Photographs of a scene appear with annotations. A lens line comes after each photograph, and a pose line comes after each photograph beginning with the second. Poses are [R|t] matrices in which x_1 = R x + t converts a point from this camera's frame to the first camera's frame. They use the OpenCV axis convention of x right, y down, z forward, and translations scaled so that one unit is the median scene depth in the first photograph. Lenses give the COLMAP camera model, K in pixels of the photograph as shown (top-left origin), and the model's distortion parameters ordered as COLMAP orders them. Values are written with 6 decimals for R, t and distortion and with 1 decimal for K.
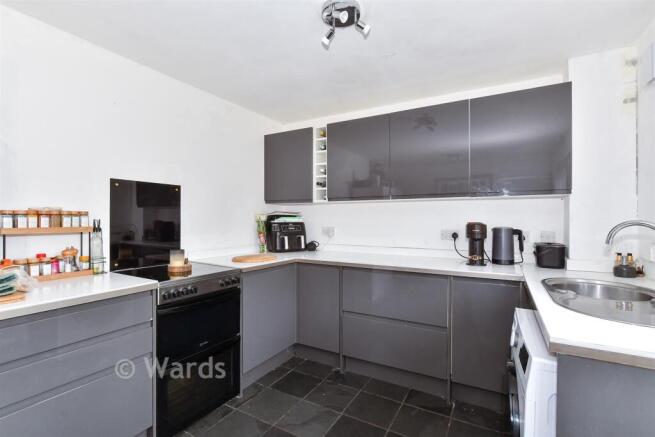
lens RADIAL K [[308.6, 0, 327.5], [0, 308.6, 218.5], [0, 0, 1]] dist [0.000197, 0.000147]
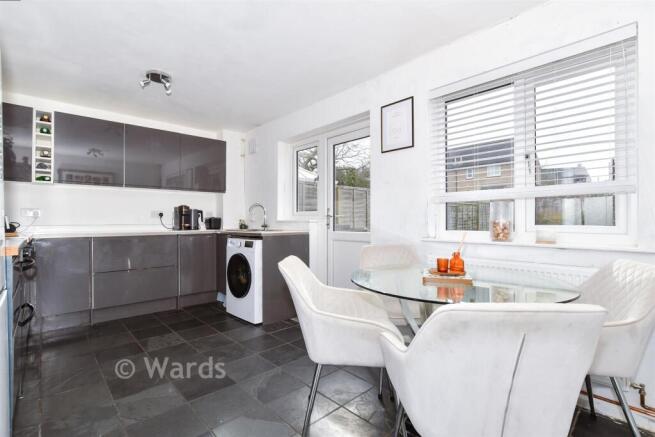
lens RADIAL K [[308.6, 0, 327.5], [0, 308.6, 218.5], [0, 0, 1]] dist [0.000197, 0.000147]
pose [[0.299786, -0.000133, 0.954006, -0.924900], [-0.004336, 0.999989, 0.001502, 0.079011], [-0.953997, -0.004587, 0.299783, -0.288387]]
